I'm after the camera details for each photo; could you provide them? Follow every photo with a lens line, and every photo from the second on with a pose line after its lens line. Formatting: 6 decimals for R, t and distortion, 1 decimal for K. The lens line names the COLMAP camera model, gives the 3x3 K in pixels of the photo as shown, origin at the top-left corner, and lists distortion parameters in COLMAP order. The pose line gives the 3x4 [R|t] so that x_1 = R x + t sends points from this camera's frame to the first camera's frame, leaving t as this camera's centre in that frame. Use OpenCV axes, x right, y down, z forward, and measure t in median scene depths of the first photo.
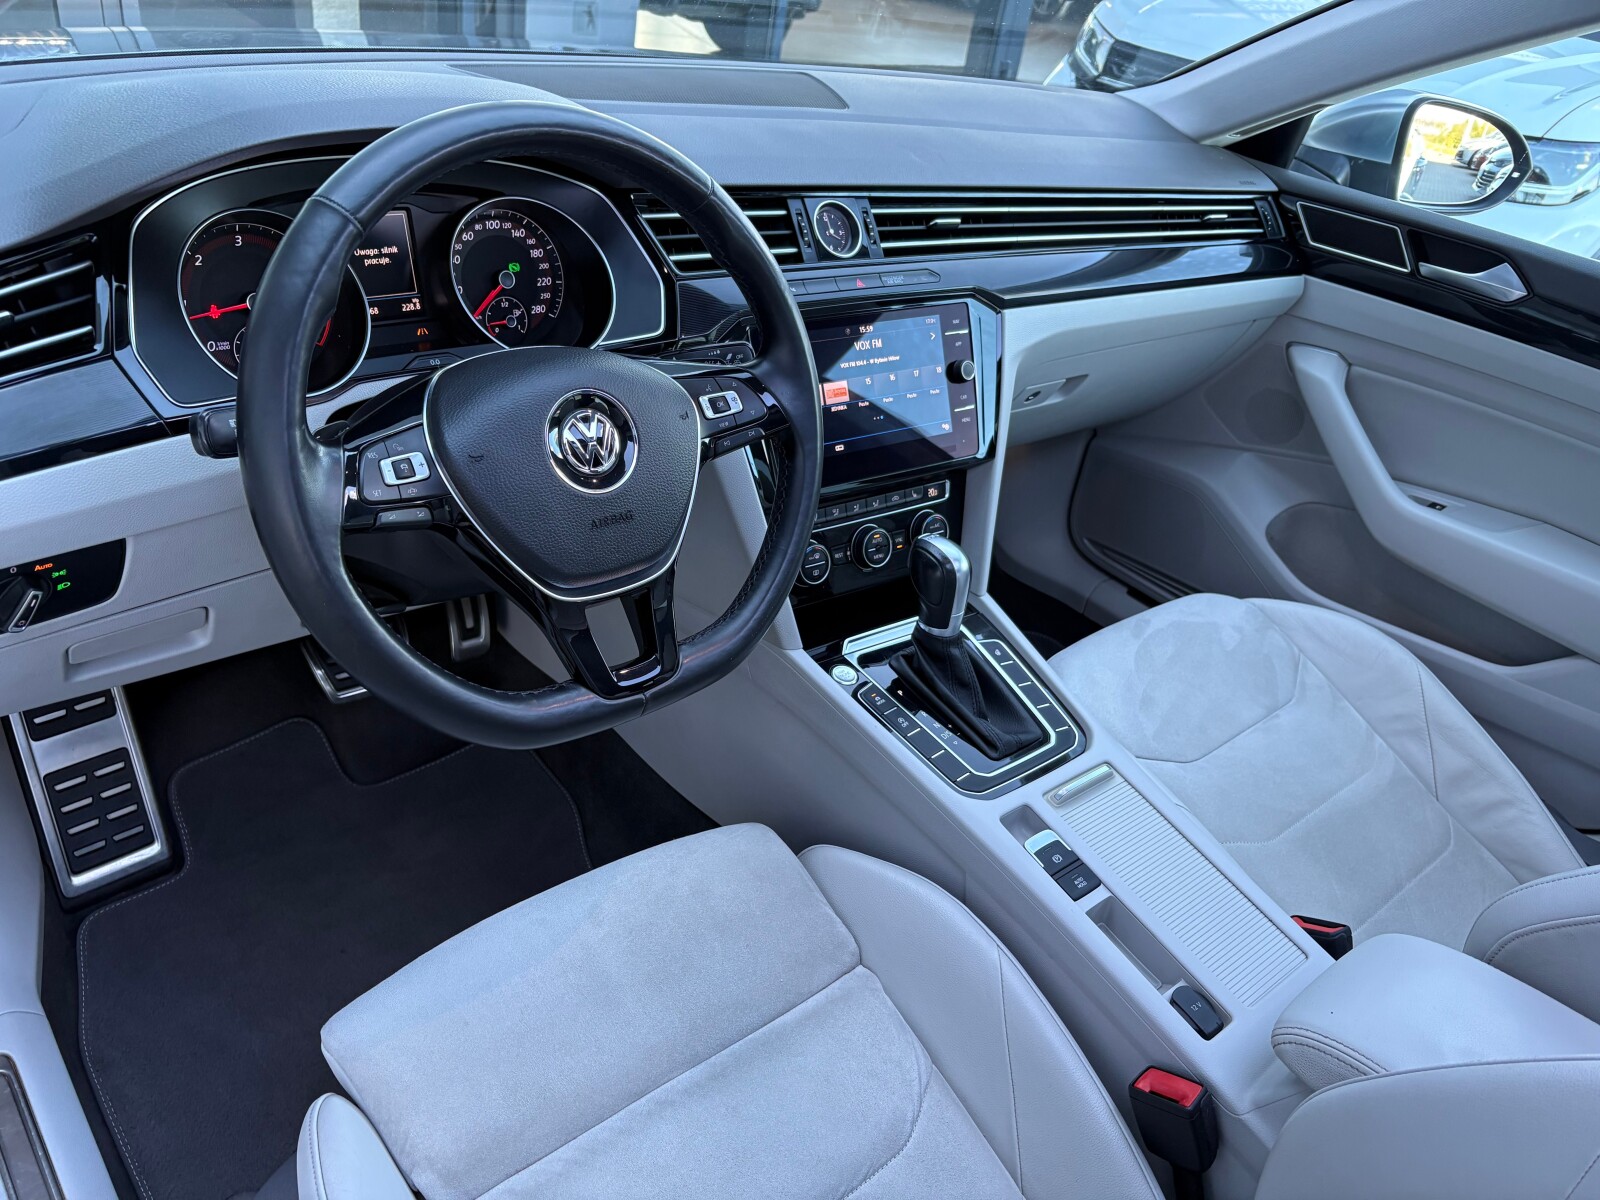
lens RADIAL K [[1229.2, 0, 793.9], [0, 1229.2, 611.1], [0, 0, 1]] dist [0.035187, -0.042474]
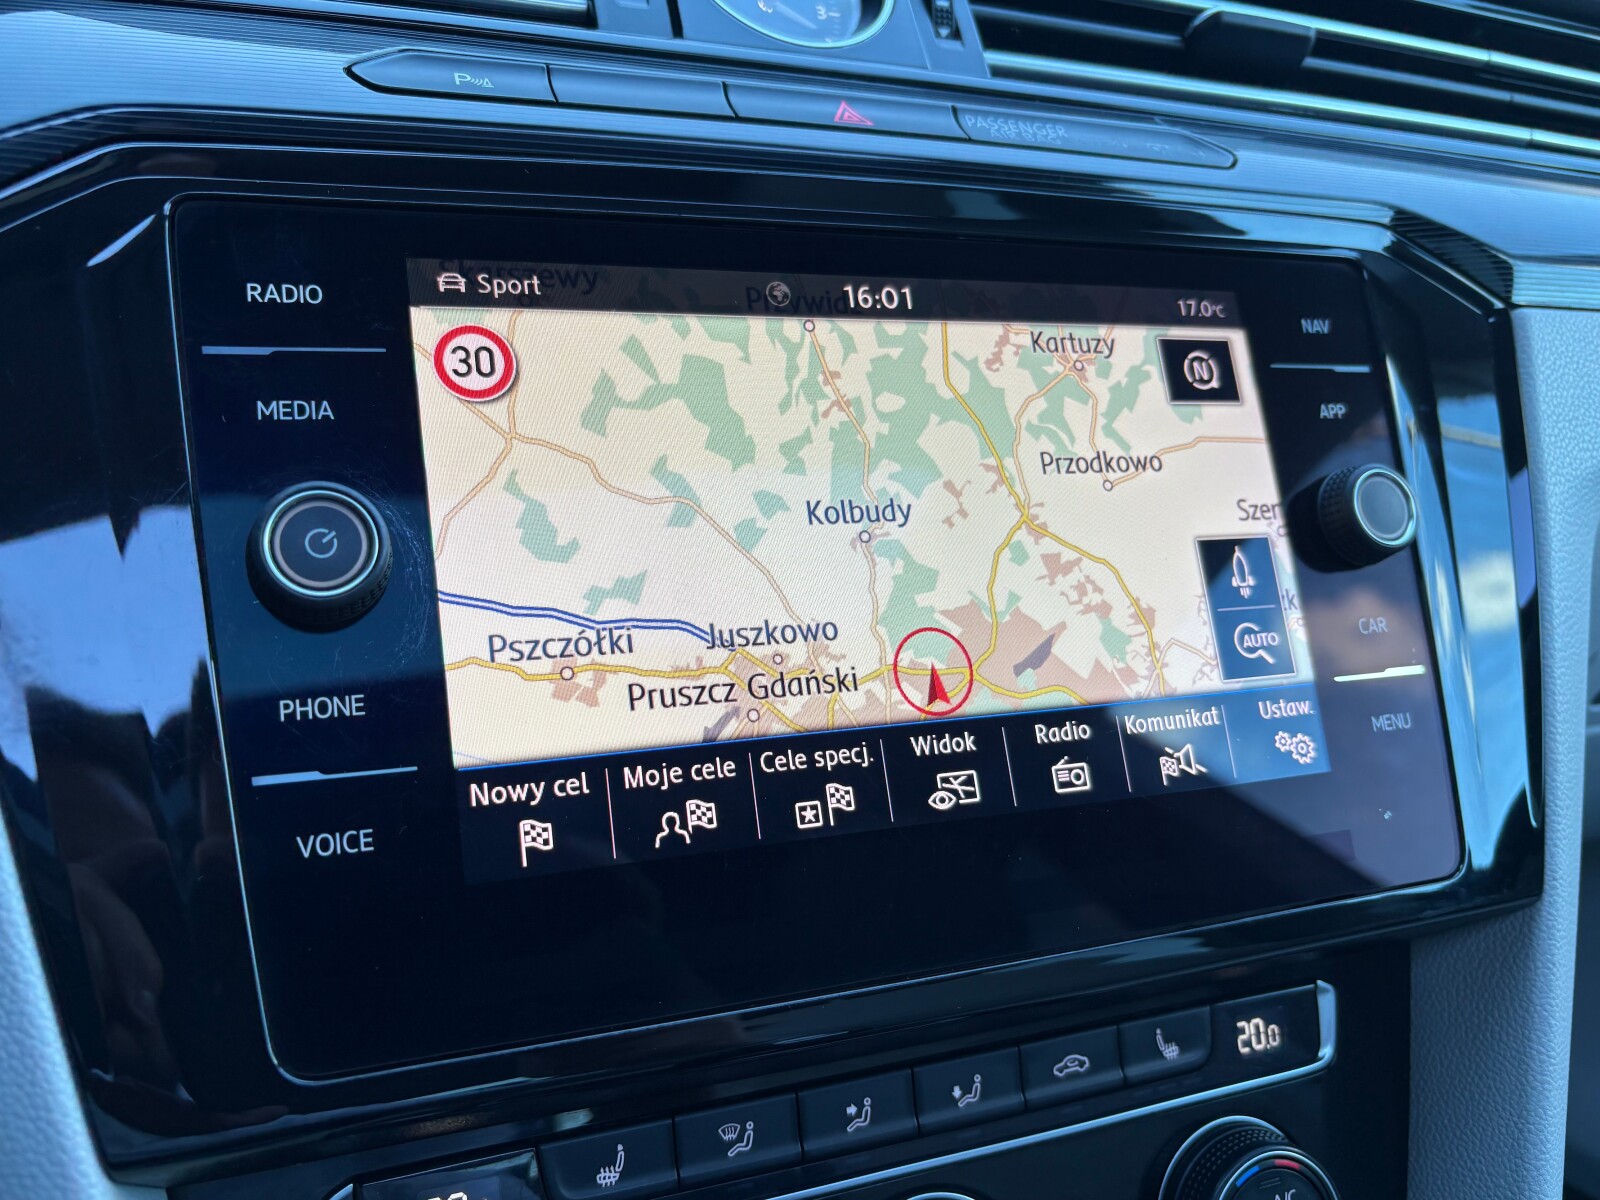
lens RADIAL K [[1269.6, 0, 791.5], [0, 1269.6, 600.3], [0, 0, 1]] dist [0.009320, -0.011558]
pose [[0.958718, -0.022031, -0.283504, 0.109545], [-0.067710, 0.950631, -0.302845, -0.107360], [0.276180, 0.309539, 0.909896, 0.814007]]
